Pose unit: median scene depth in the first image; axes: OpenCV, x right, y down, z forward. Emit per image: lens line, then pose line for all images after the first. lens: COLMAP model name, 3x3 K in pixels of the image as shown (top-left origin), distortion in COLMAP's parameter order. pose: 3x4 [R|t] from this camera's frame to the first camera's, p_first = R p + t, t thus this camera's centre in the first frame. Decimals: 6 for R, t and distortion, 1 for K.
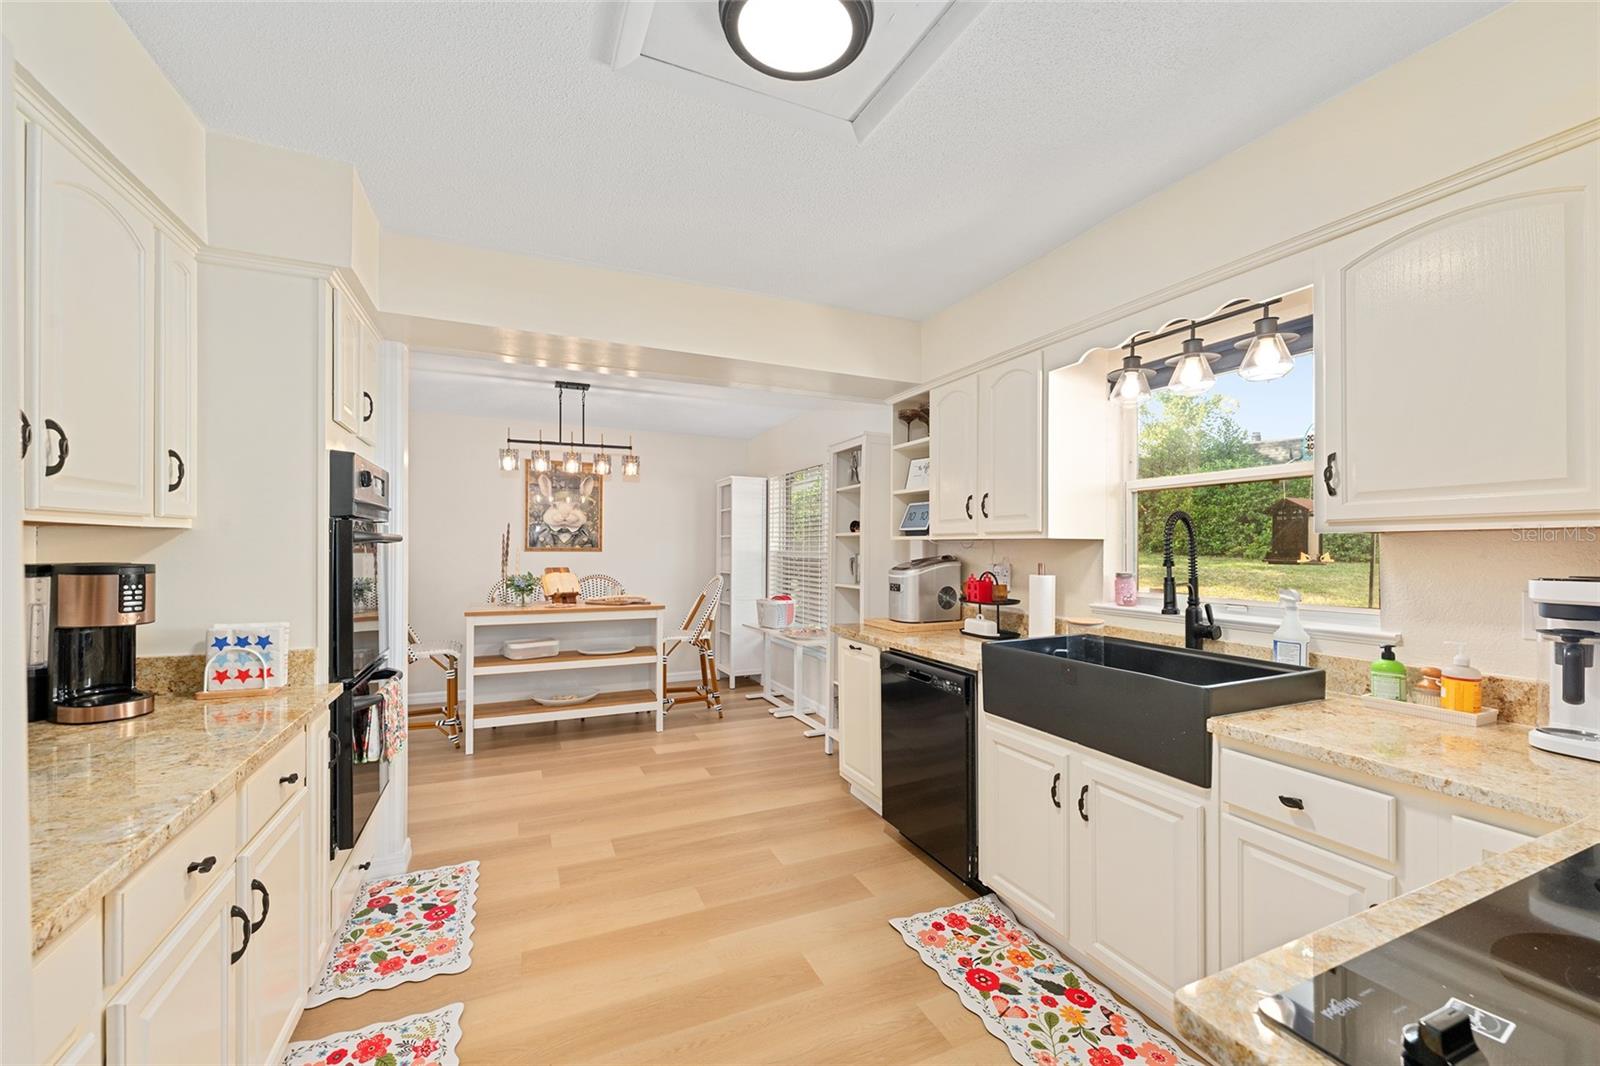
lens RADIAL K [[636.8, 0, 805.8], [0, 636.8, 541.1], [0, 0, 1]] dist [0.001351, 0.000157]
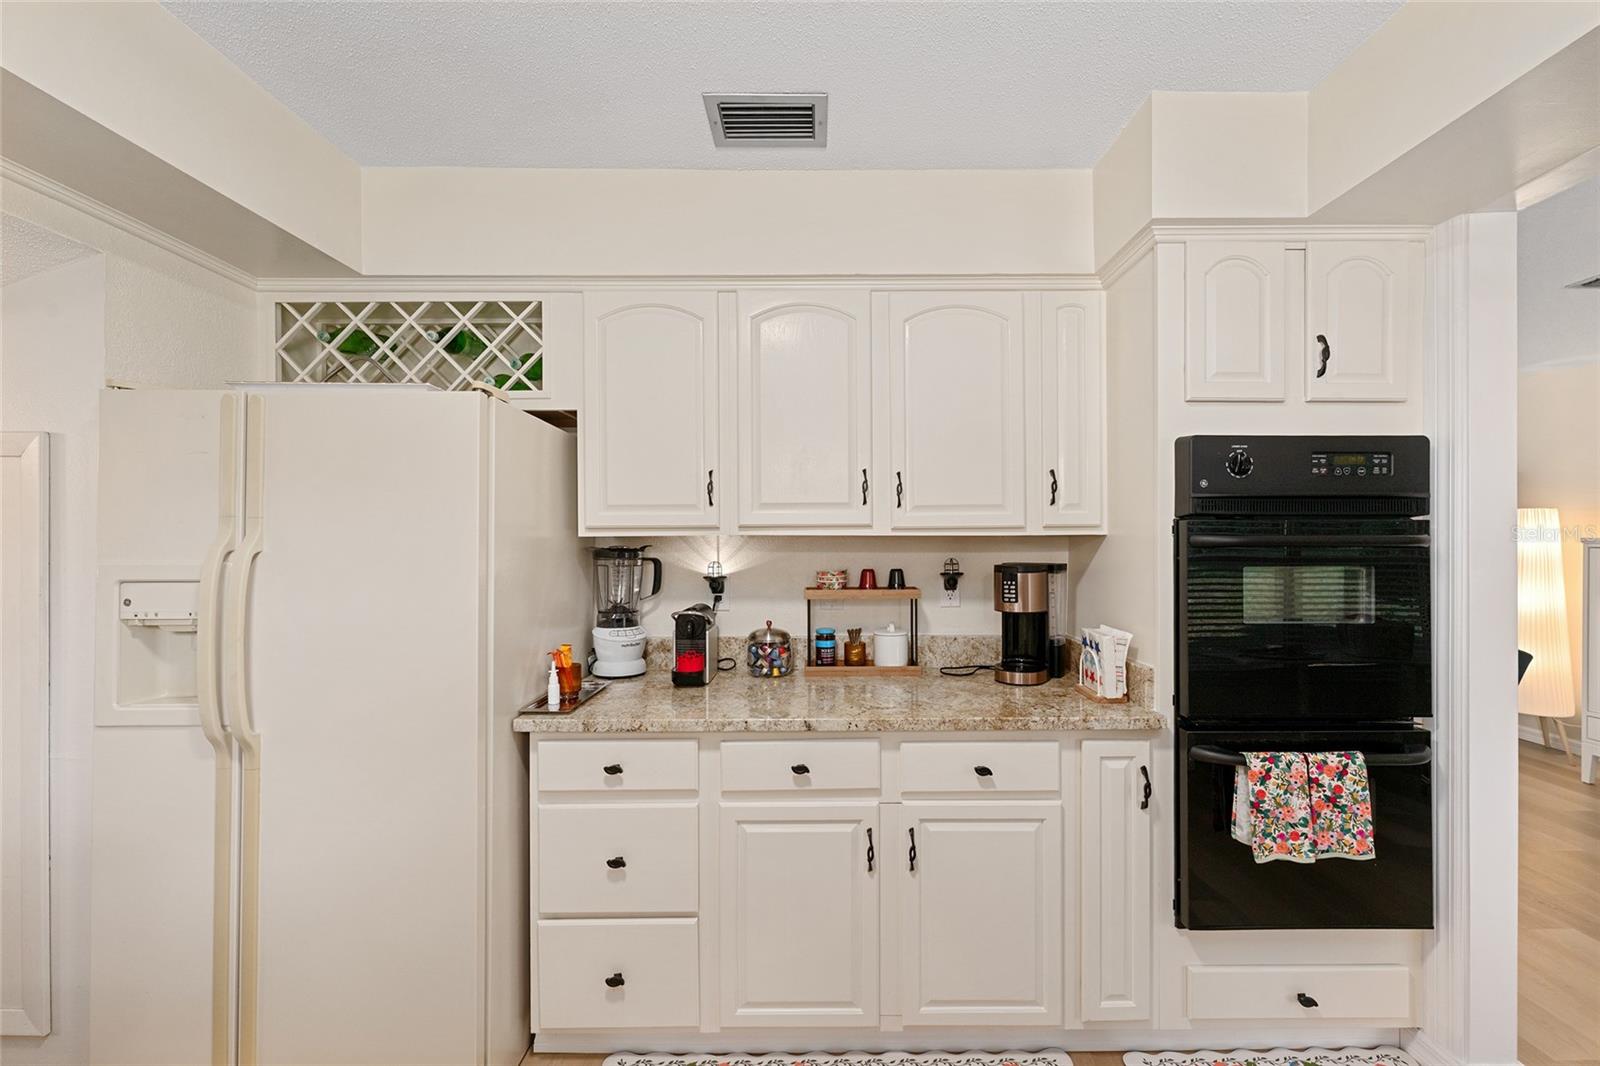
lens RADIAL K [[627.7, 0, 800.0], [0, 627.7, 533.0], [0, 0, 1]] dist [-0.002190, -0.000059]
pose [[0.443847, 0.010391, 0.896042, -0.484508], [-0.000024, 0.999933, -0.011584, 0.002291], [-0.896102, 0.005120, 0.443818, 0.995708]]
